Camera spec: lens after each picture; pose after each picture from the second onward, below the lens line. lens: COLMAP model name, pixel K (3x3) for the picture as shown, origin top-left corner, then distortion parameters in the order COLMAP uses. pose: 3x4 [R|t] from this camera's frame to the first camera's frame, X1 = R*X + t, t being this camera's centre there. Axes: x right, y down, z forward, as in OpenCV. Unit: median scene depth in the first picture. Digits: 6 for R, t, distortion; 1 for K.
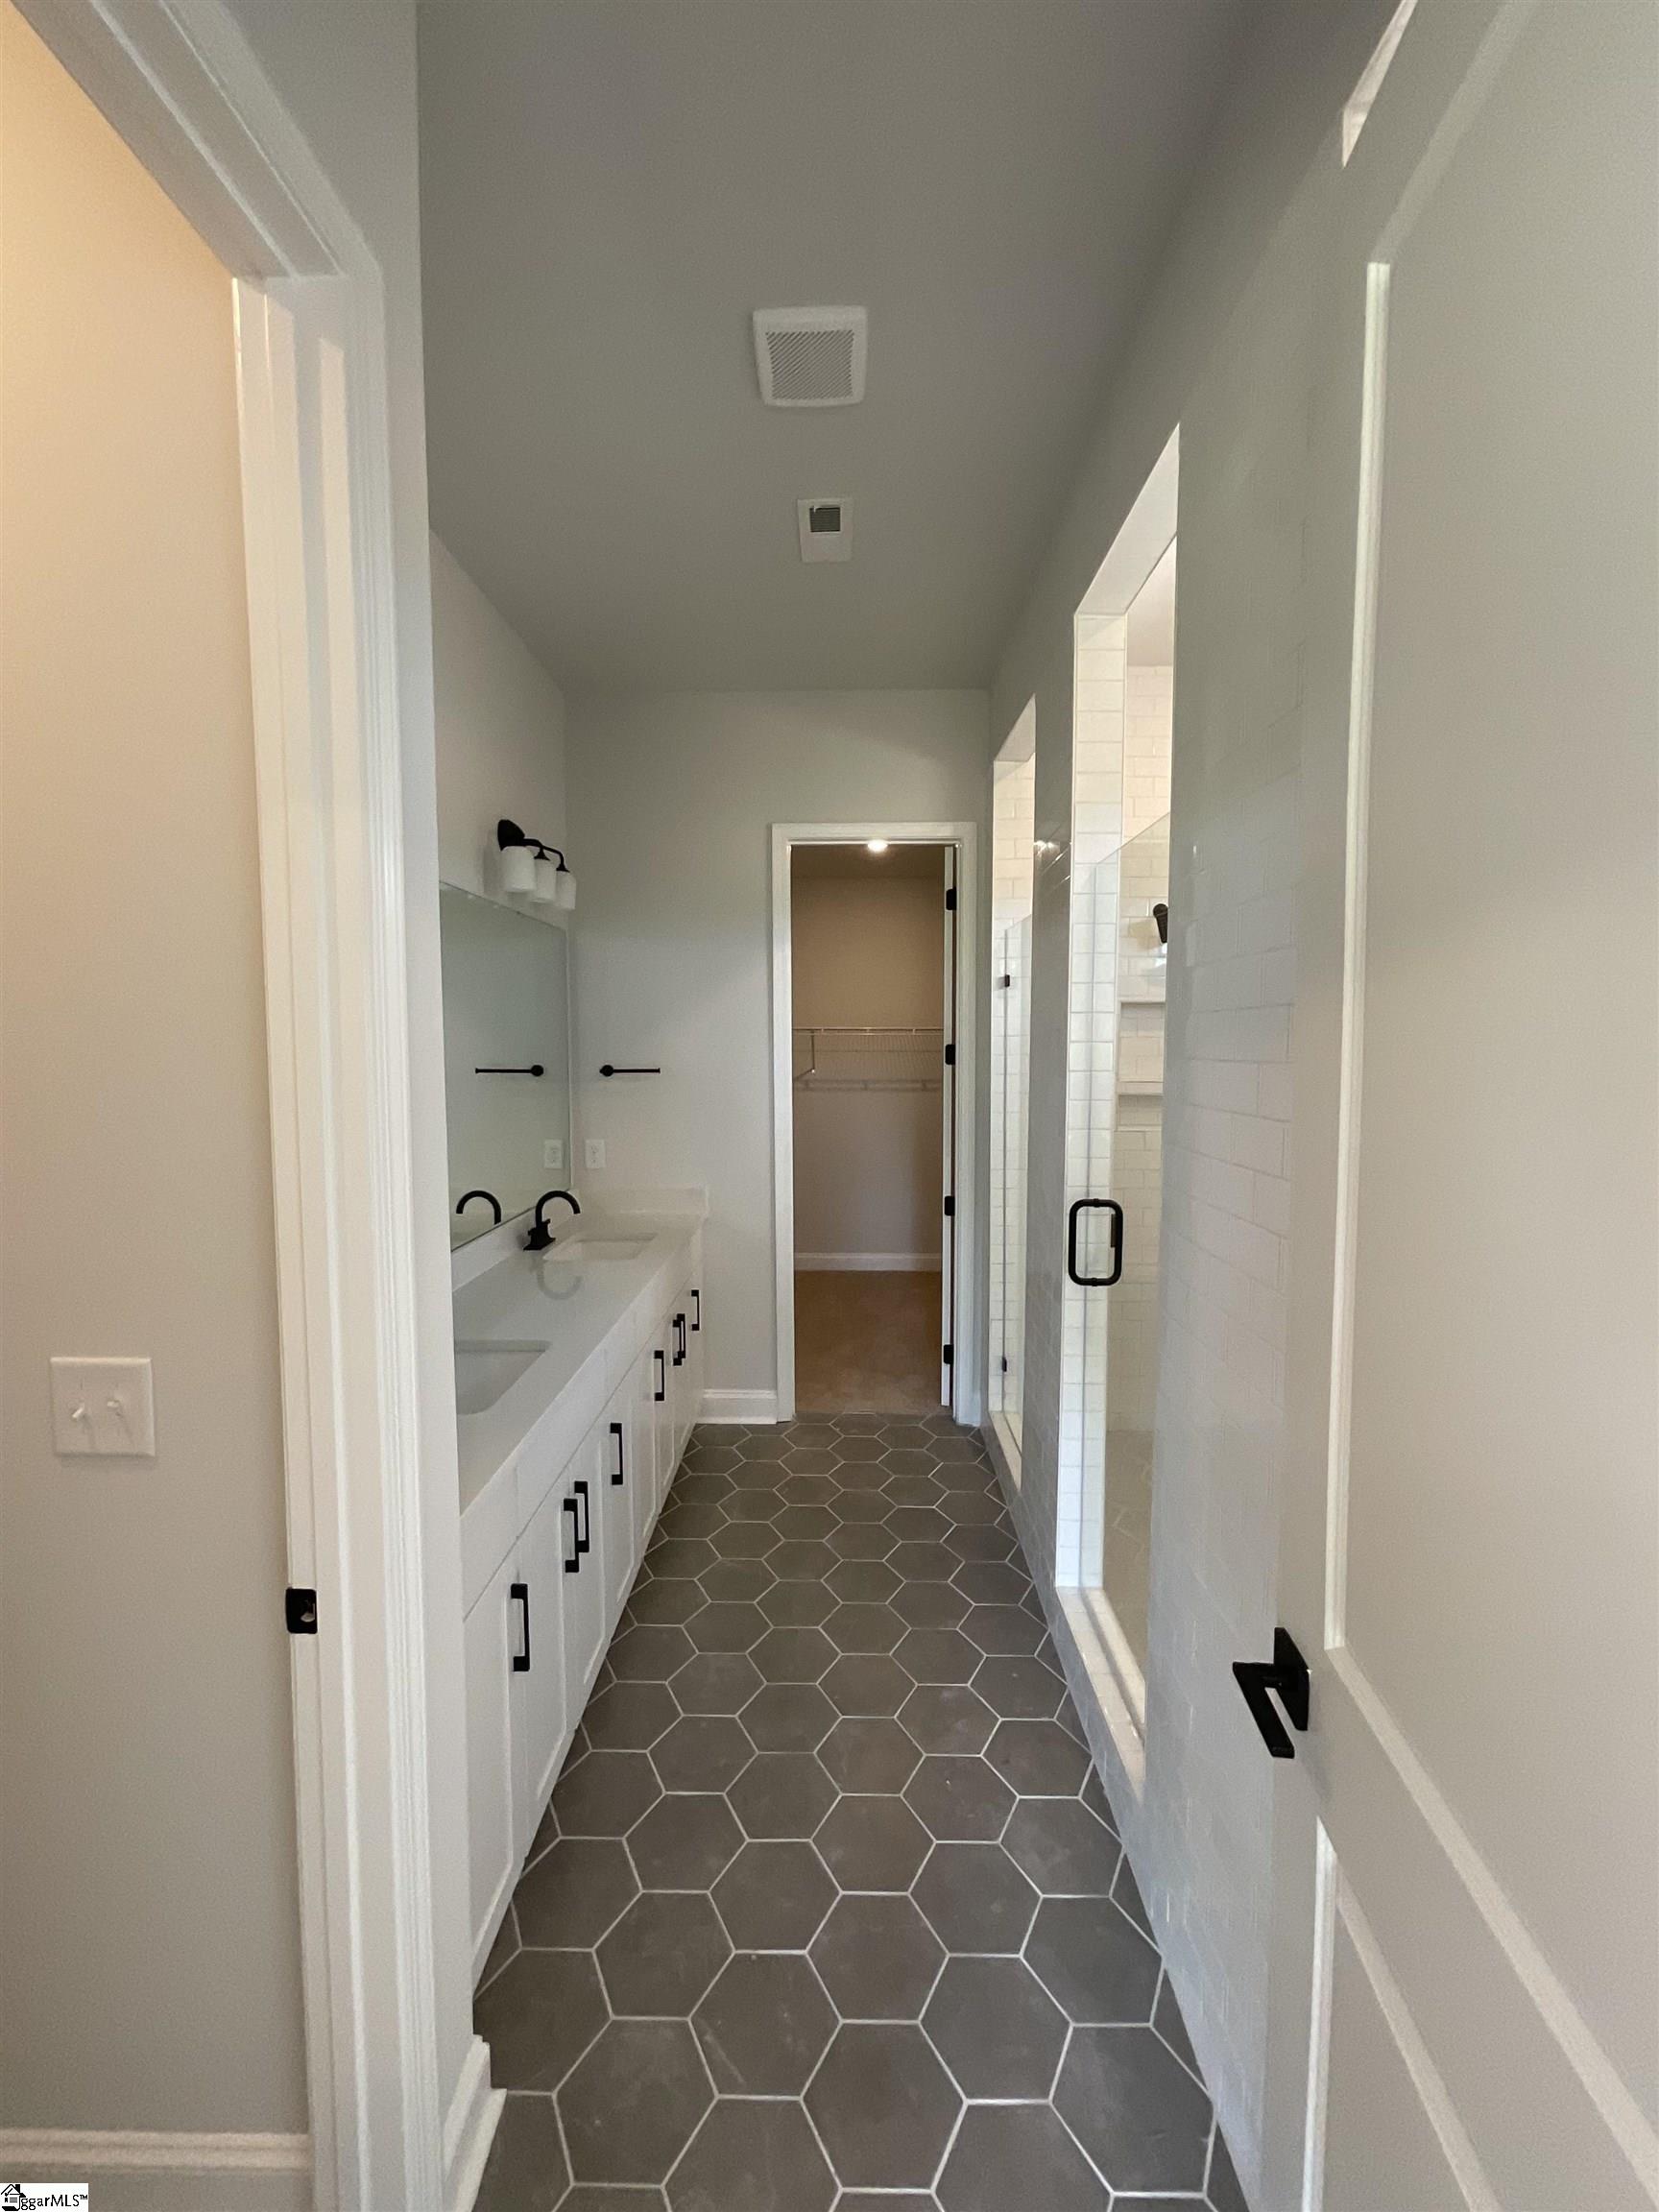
lens RADIAL K [[891.2, 0, 831.7], [0, 891.2, 1097.0], [0, 0, 1]] dist [0.000429, -0.001023]
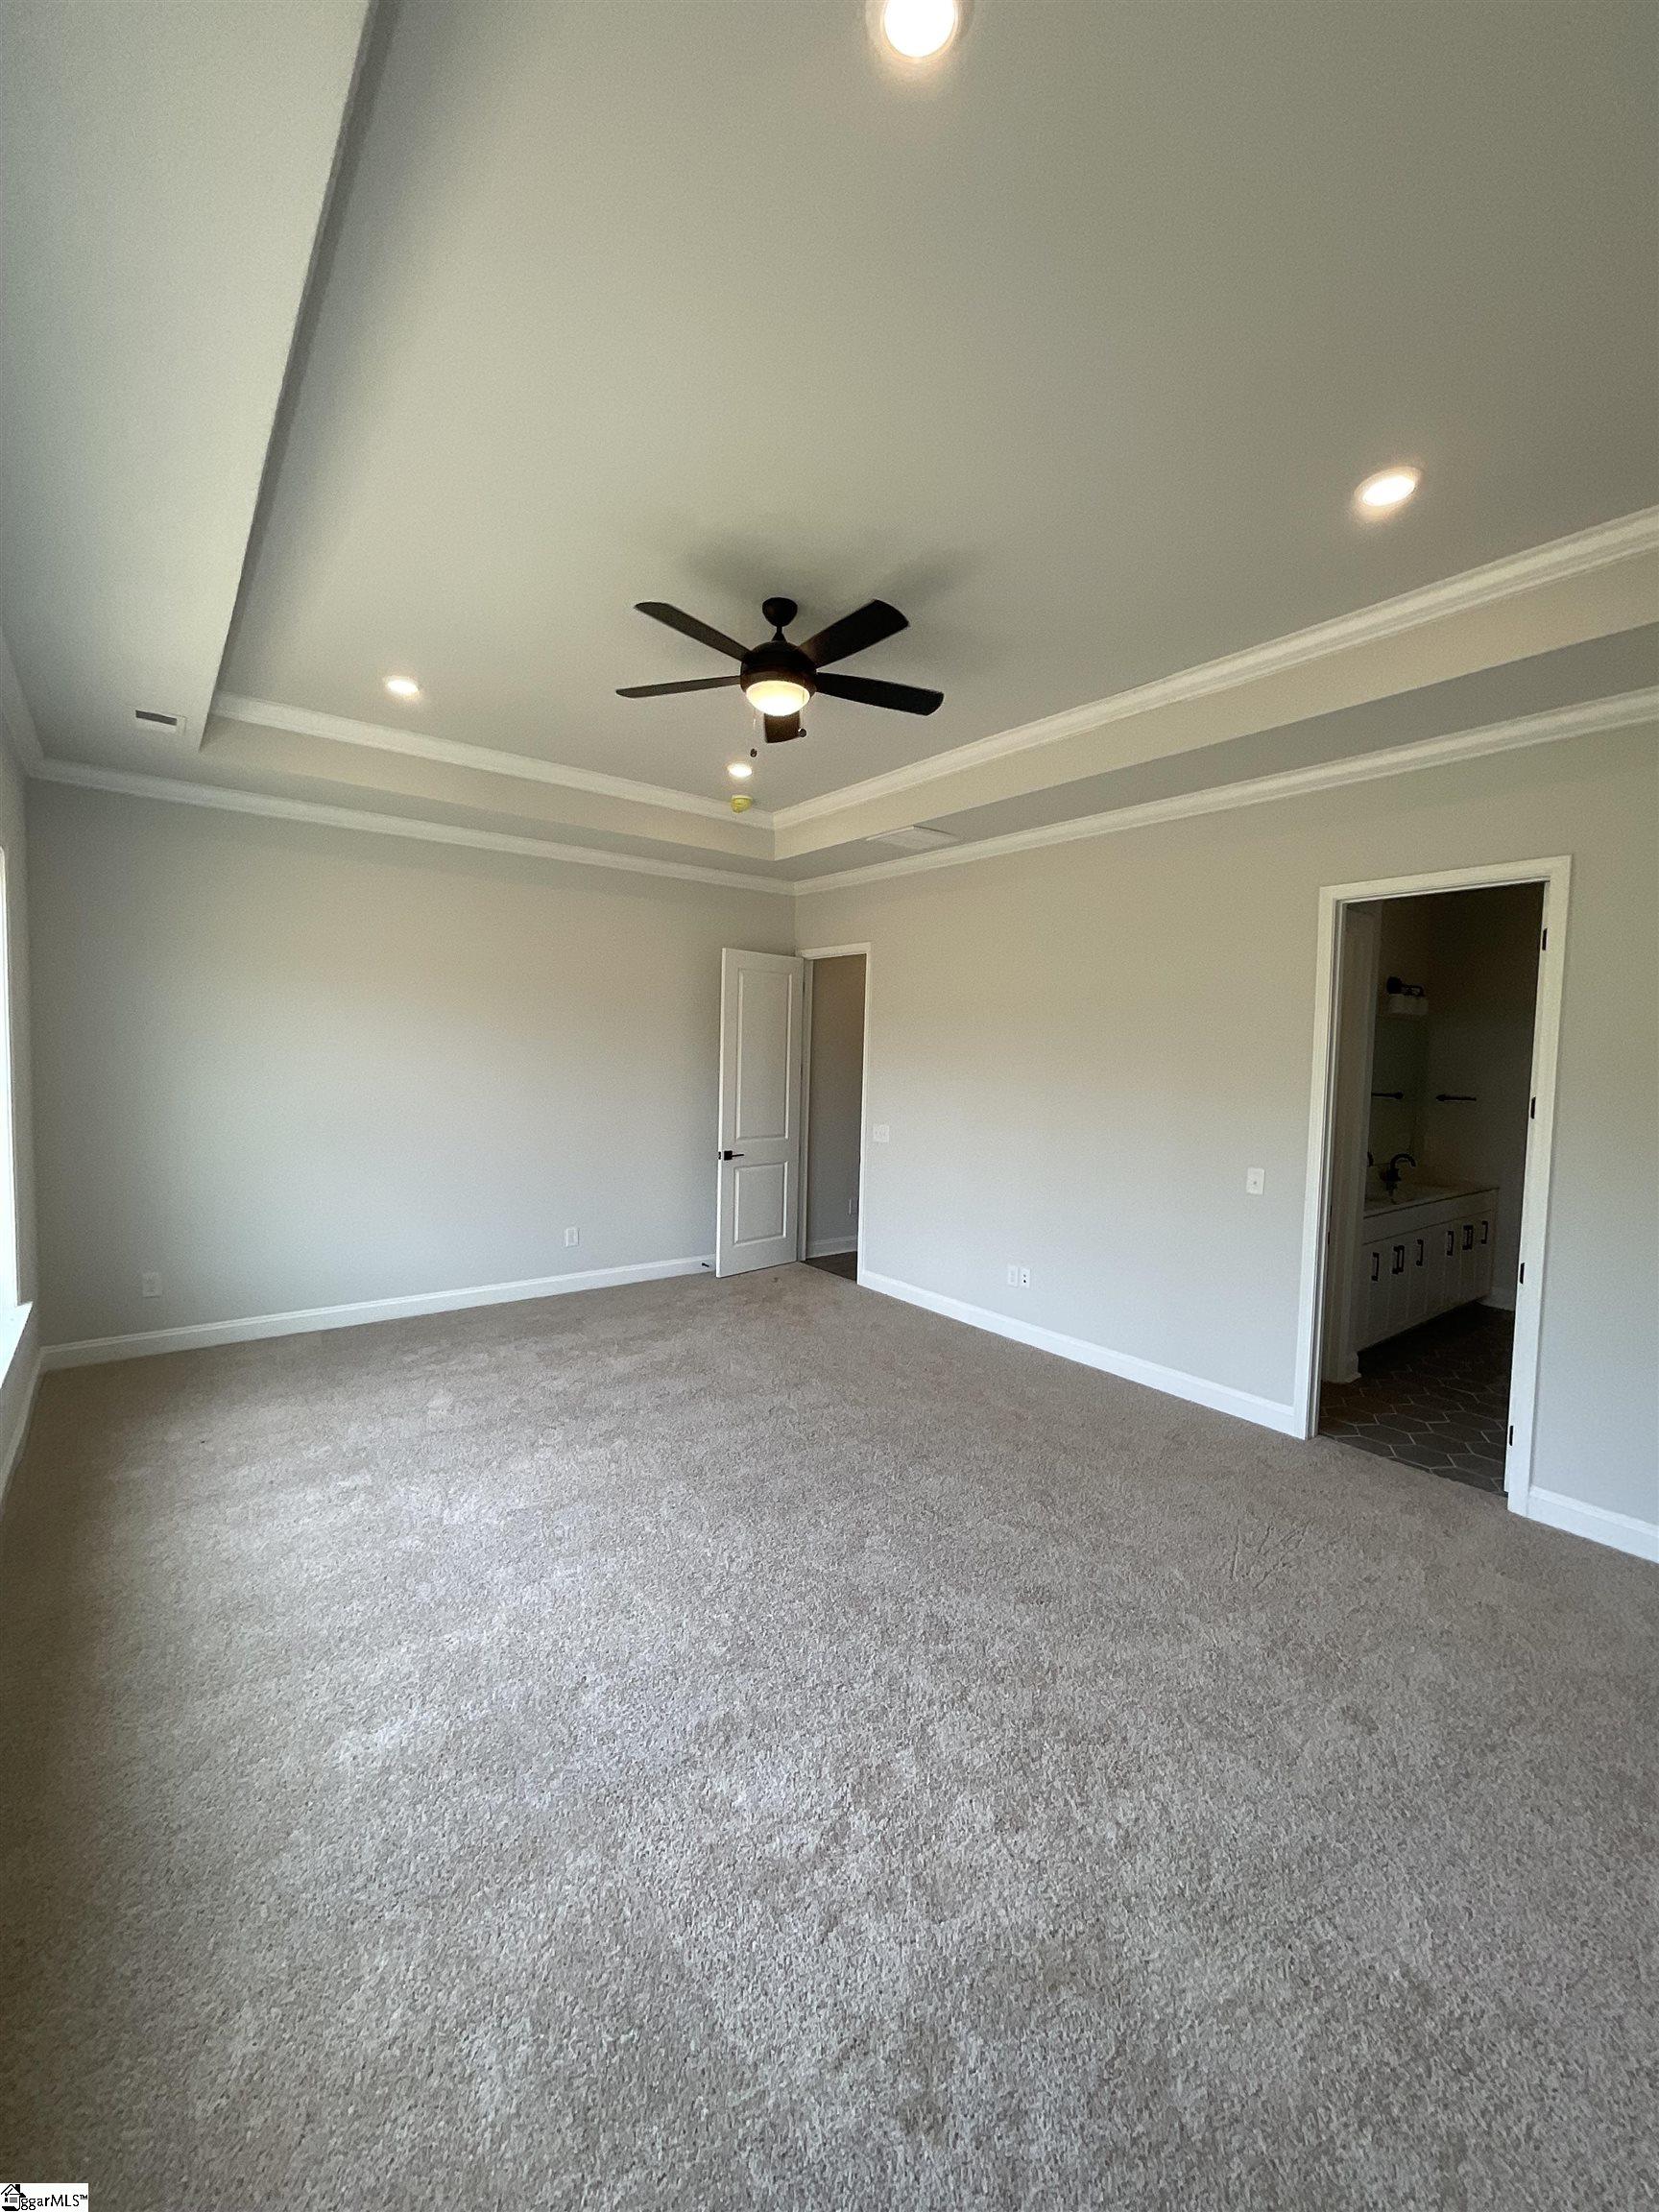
lens RADIAL K [[891.2, 0, 842.8], [0, 891.2, 1102.8], [0, 0, 1]] dist [0.000429, -0.001023]
pose [[0.634885, 0.061622, -0.770145, 0.381742], [-0.079406, 0.996740, 0.014293, 0.053031], [0.768515, 0.052080, 0.637709, -1.123108]]
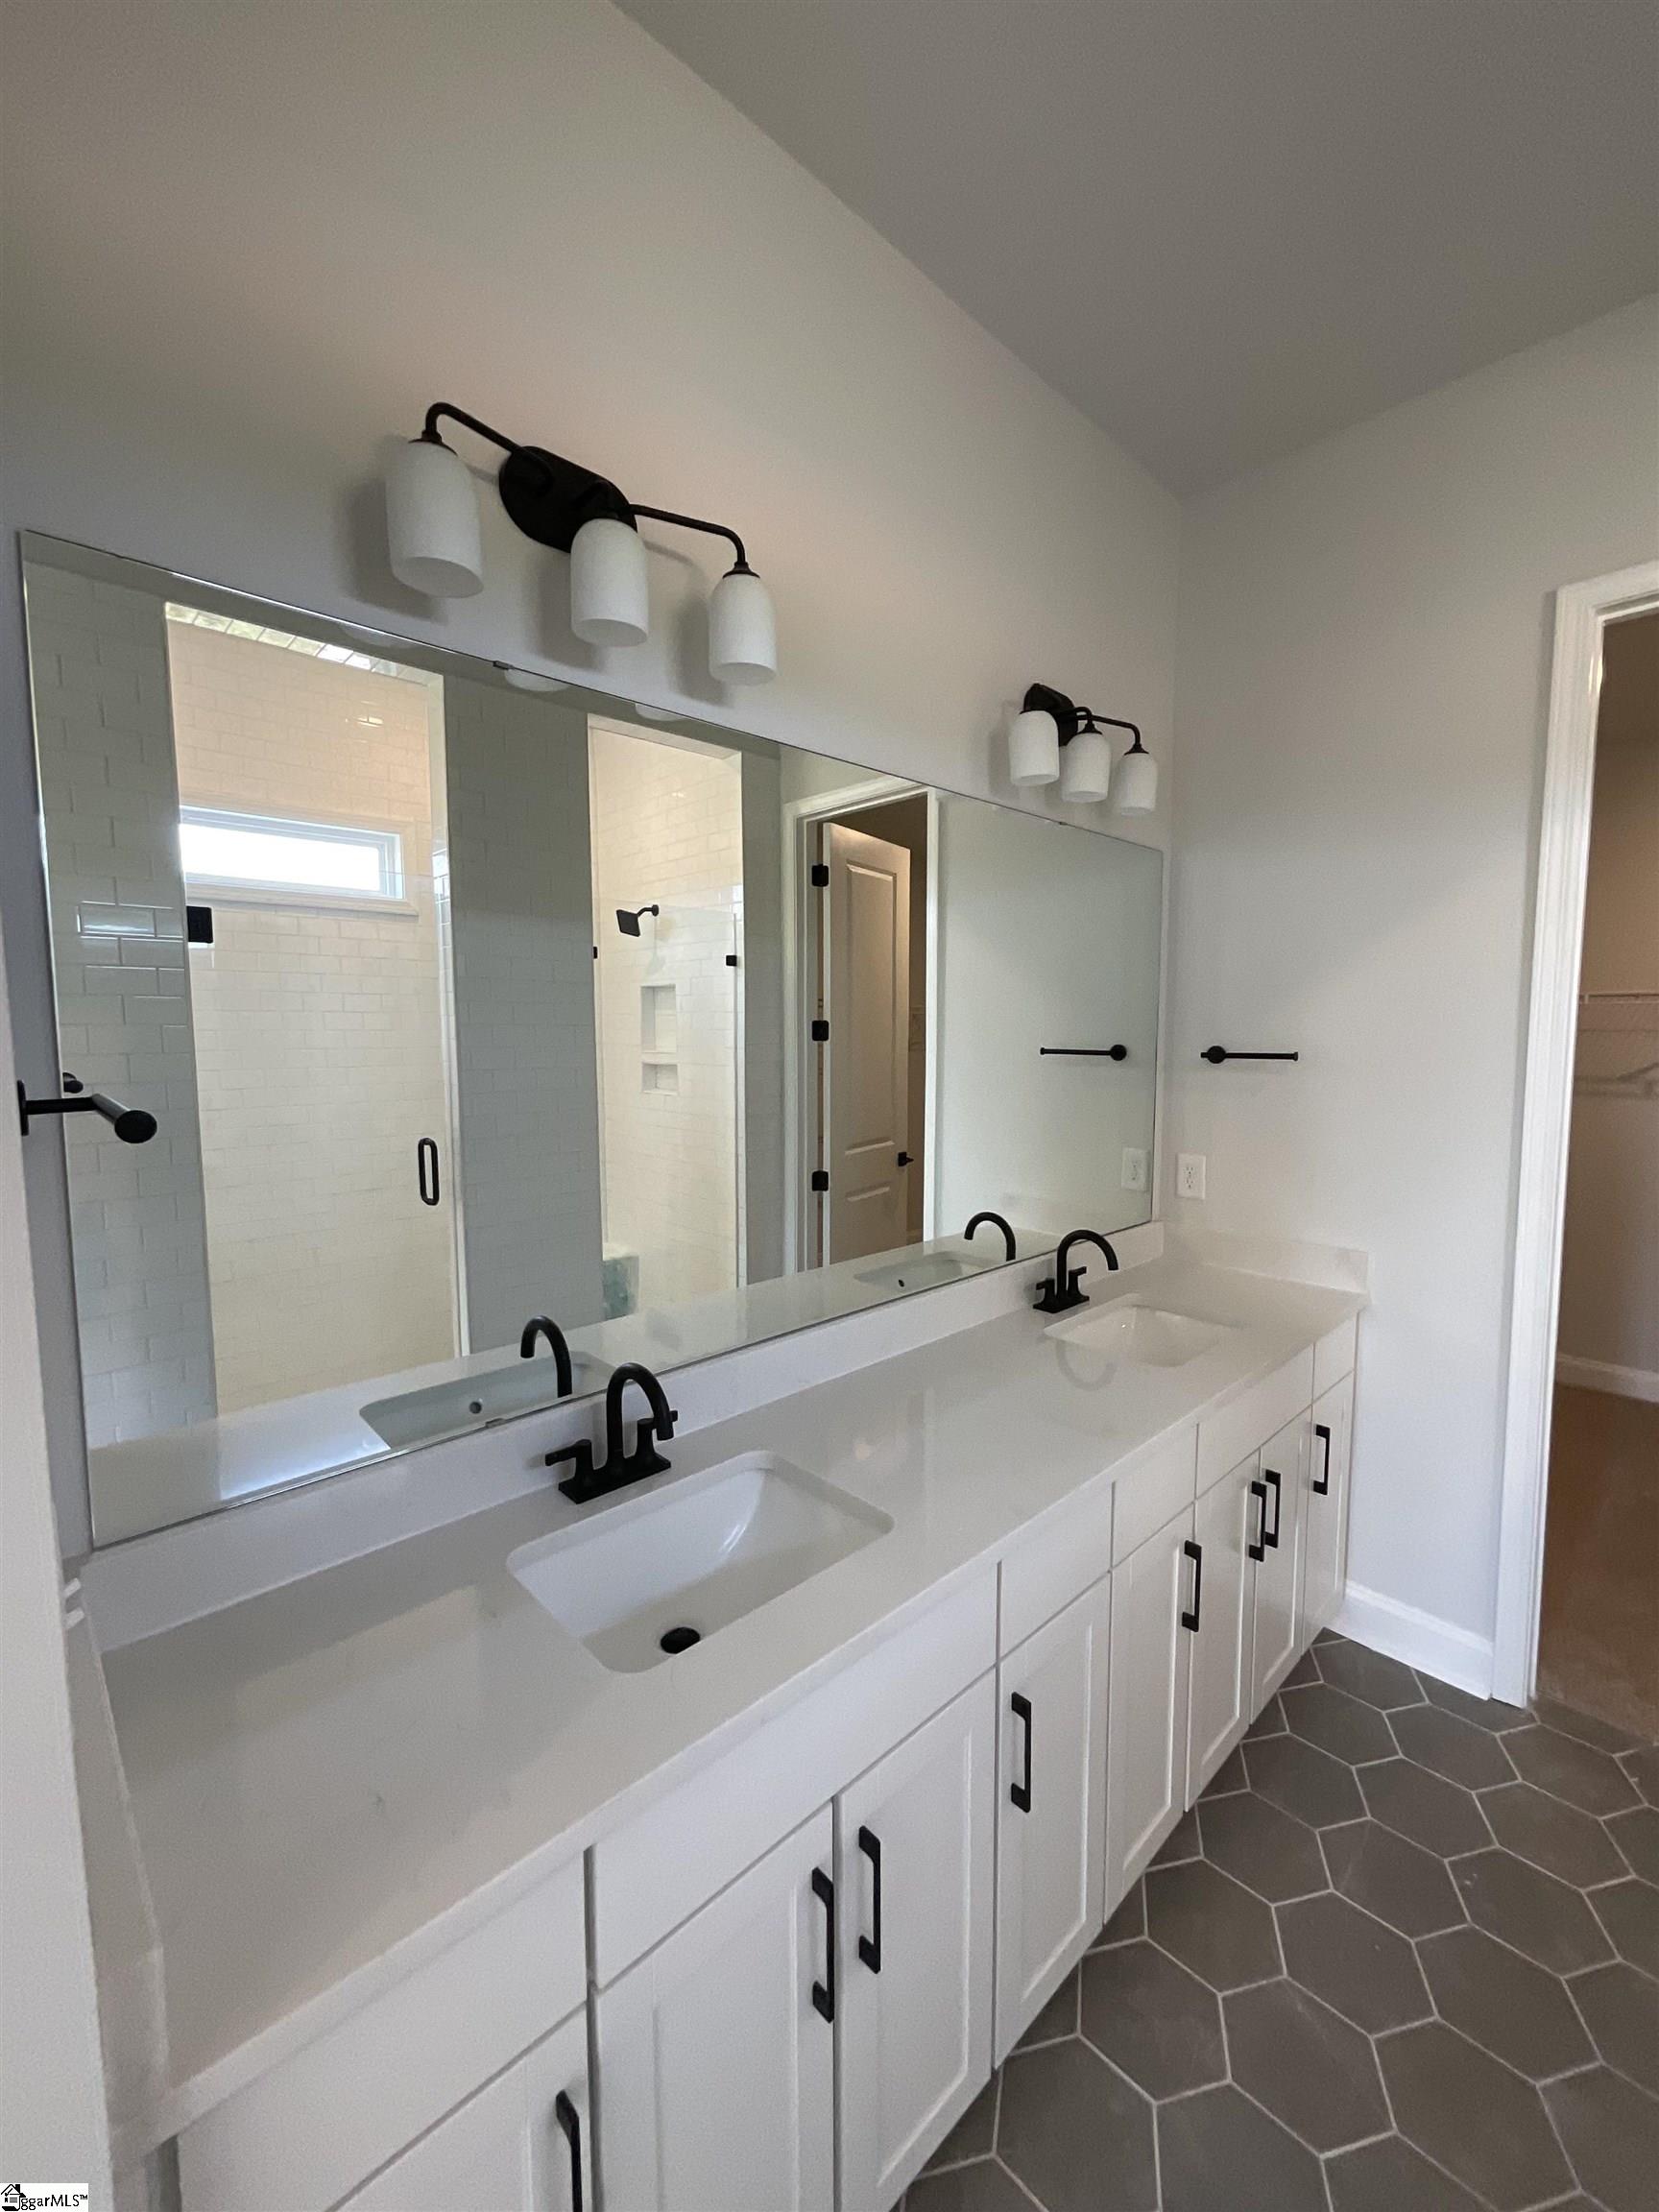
lens RADIAL K [[891.2, 0, 817.6], [0, 891.2, 1100.2], [0, 0, 1]] dist [0.000429, -0.001023]
pose [[0.692627, 0.060199, -0.718780, 0.026296], [-0.043218, 0.998184, 0.041954, -0.011194], [0.720000, 0.002006, 0.693971, 0.332955]]
